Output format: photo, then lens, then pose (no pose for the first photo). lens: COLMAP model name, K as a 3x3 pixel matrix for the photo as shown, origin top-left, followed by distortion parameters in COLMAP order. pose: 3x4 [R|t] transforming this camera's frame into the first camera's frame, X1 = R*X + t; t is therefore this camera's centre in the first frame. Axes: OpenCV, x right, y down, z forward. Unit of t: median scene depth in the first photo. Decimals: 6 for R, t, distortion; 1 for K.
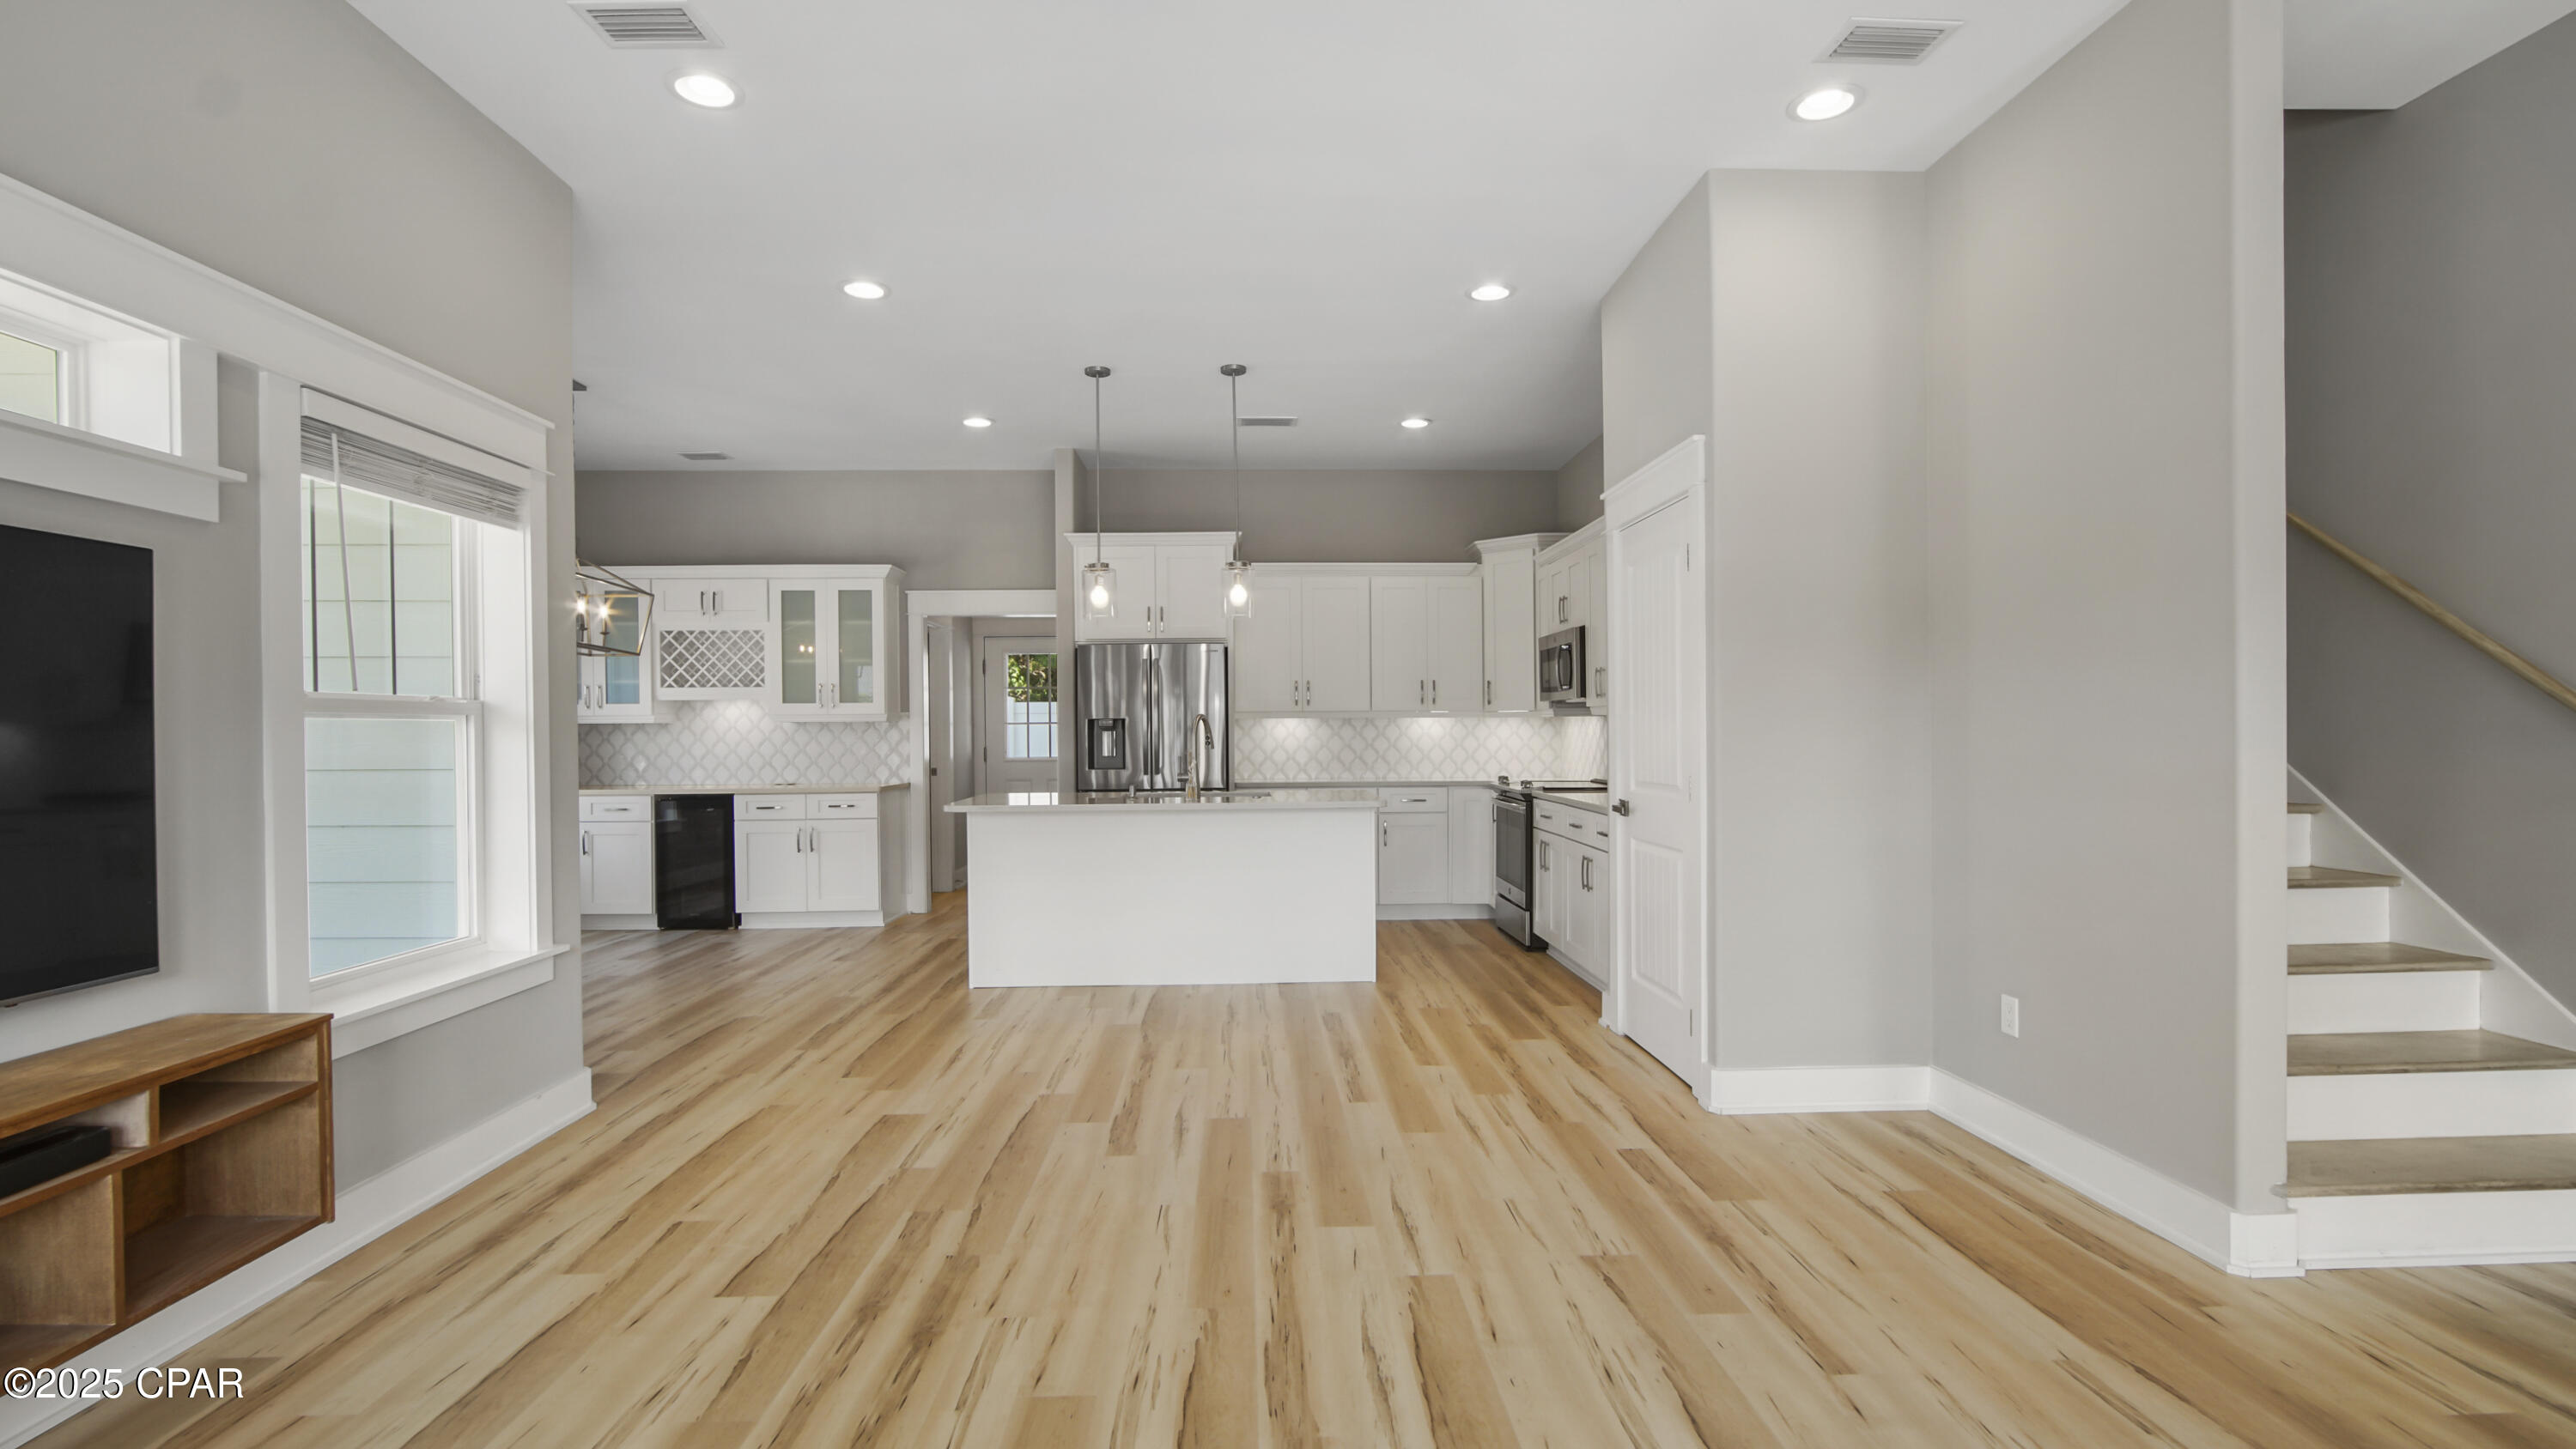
lens RADIAL K [[1147.8, 0, 1276.9], [0, 1147.8, 741.6], [0, 0, 1]] dist [0.001630, 0.000311]
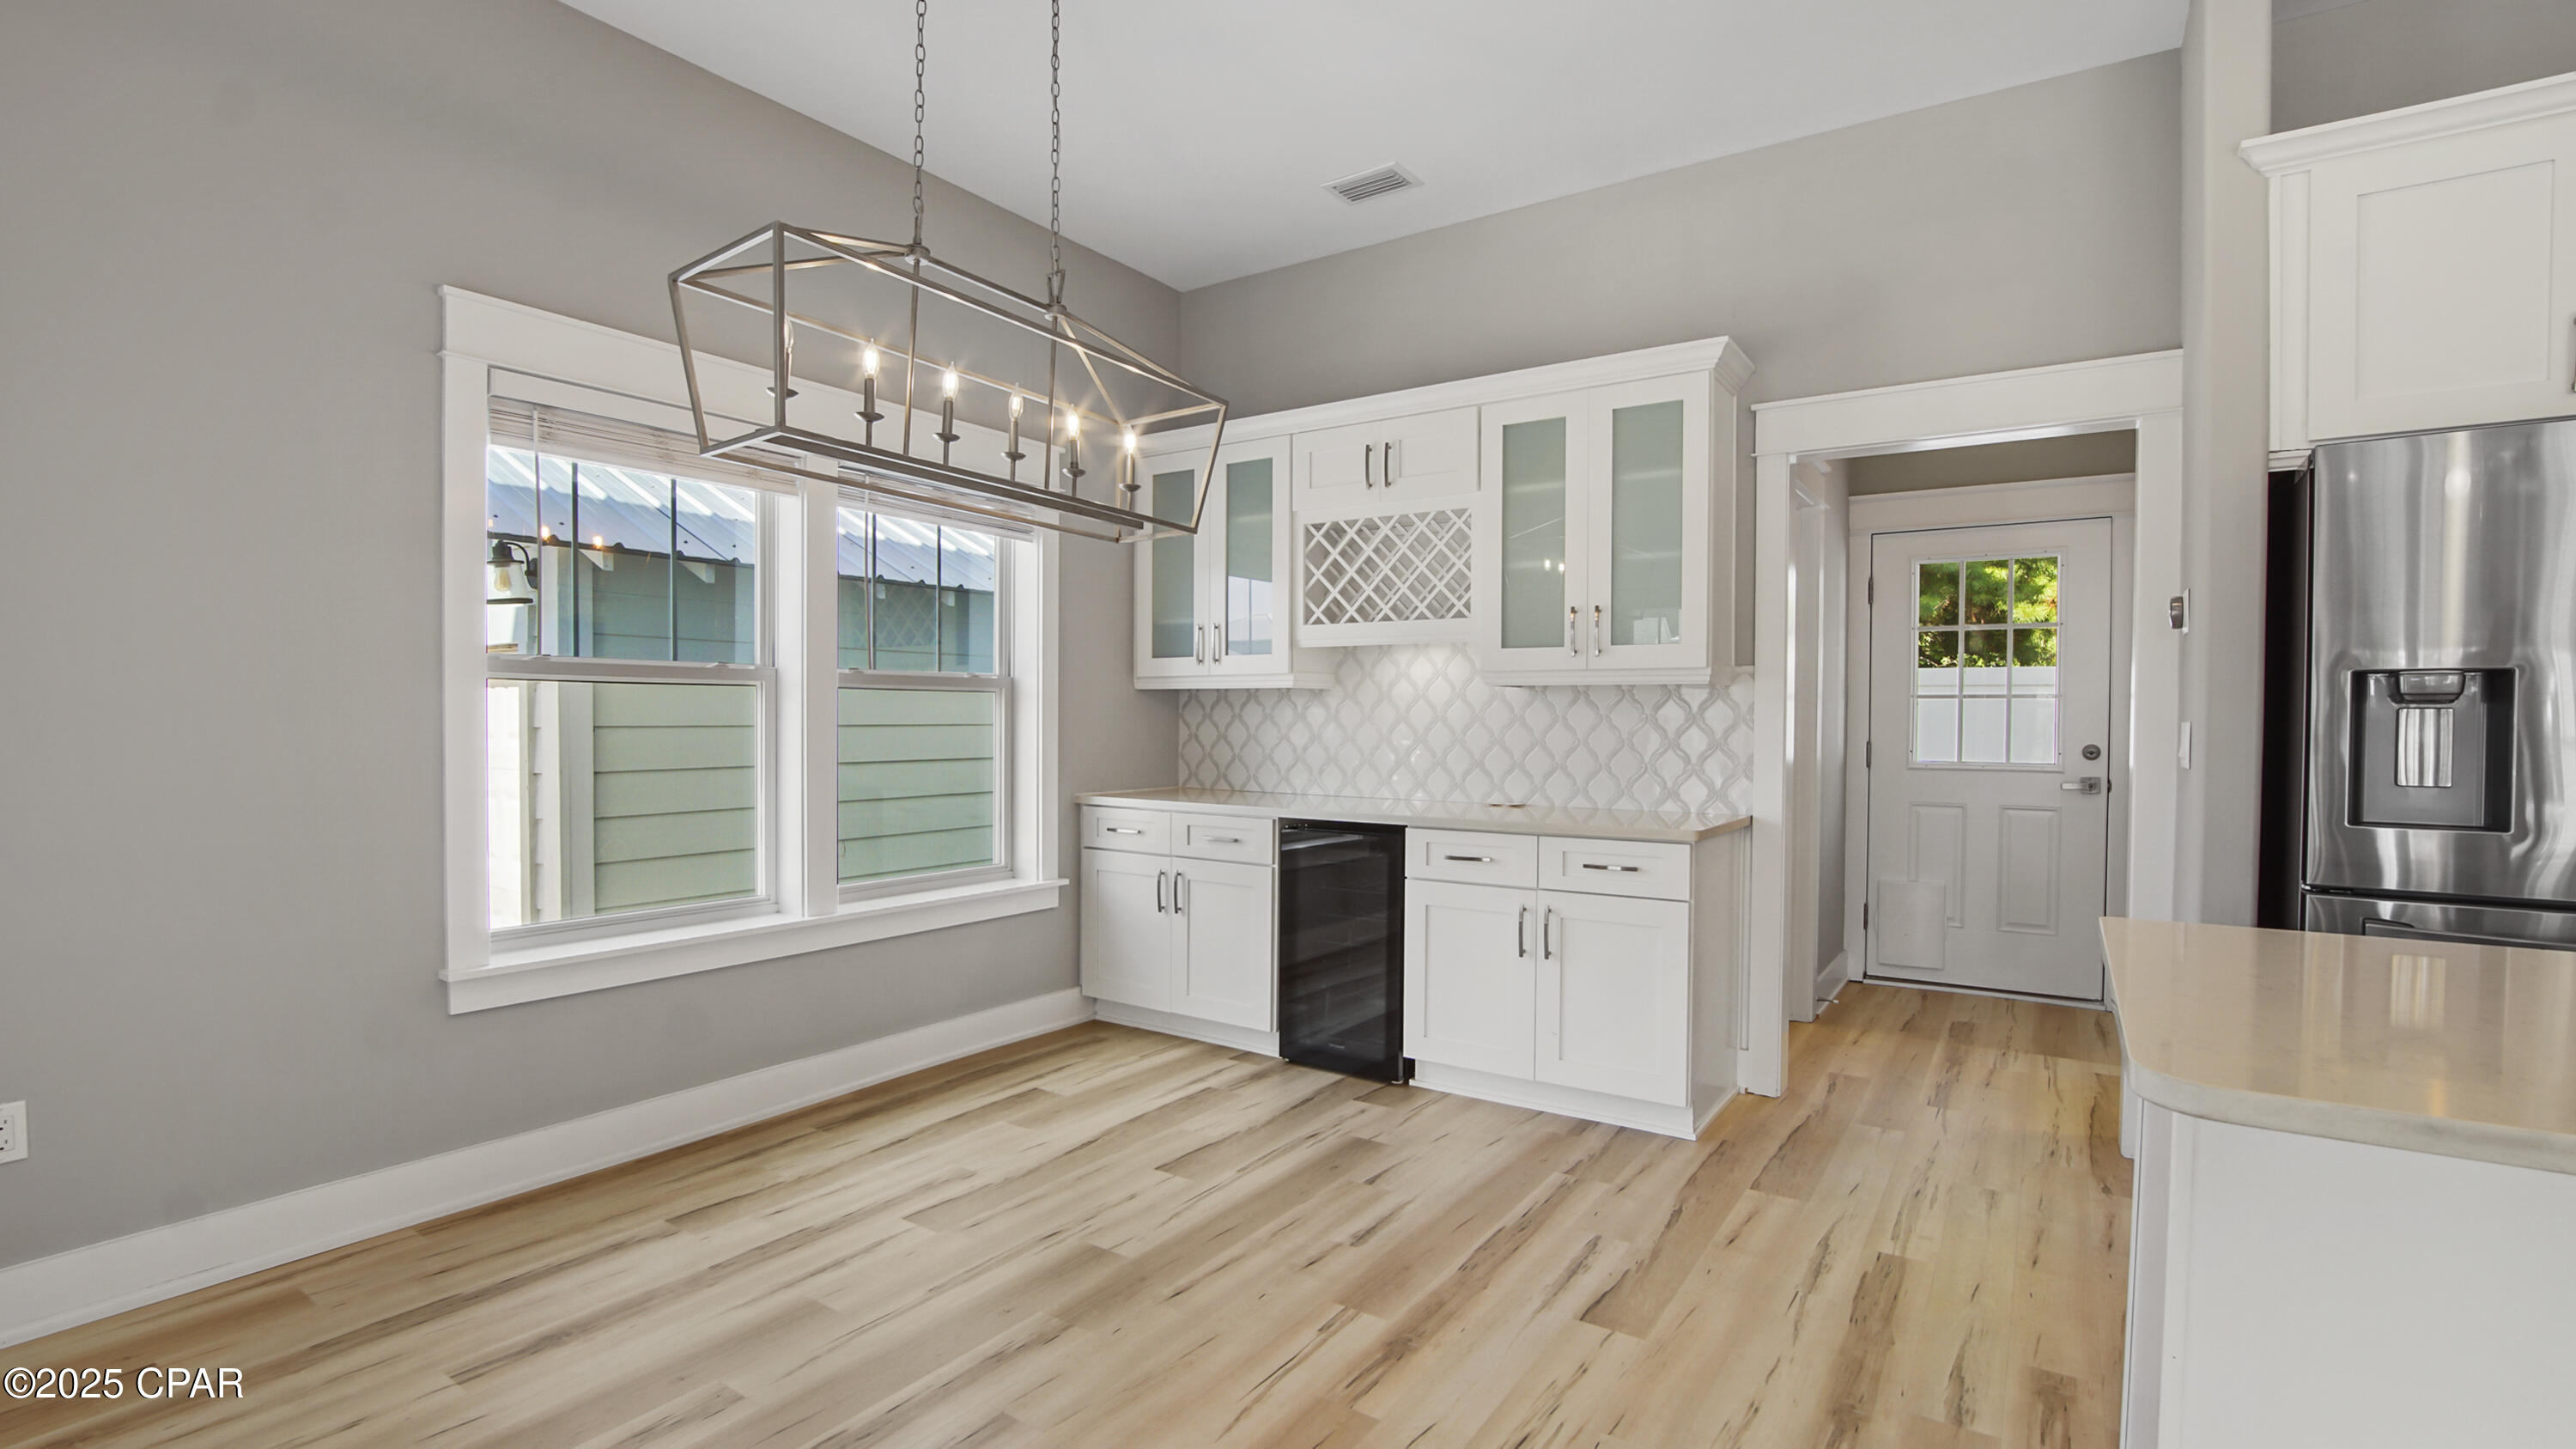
lens RADIAL K [[1148.1, 0, 1284.8], [0, 1148.1, 735.3], [0, 0, 1]] dist [0.001630, 0.000311]
pose [[0.806275, 0.022967, -0.591095, -0.206134], [-0.017042, 0.999733, 0.015598, -0.001226], [0.591296, -0.002503, 0.806451, 0.532644]]
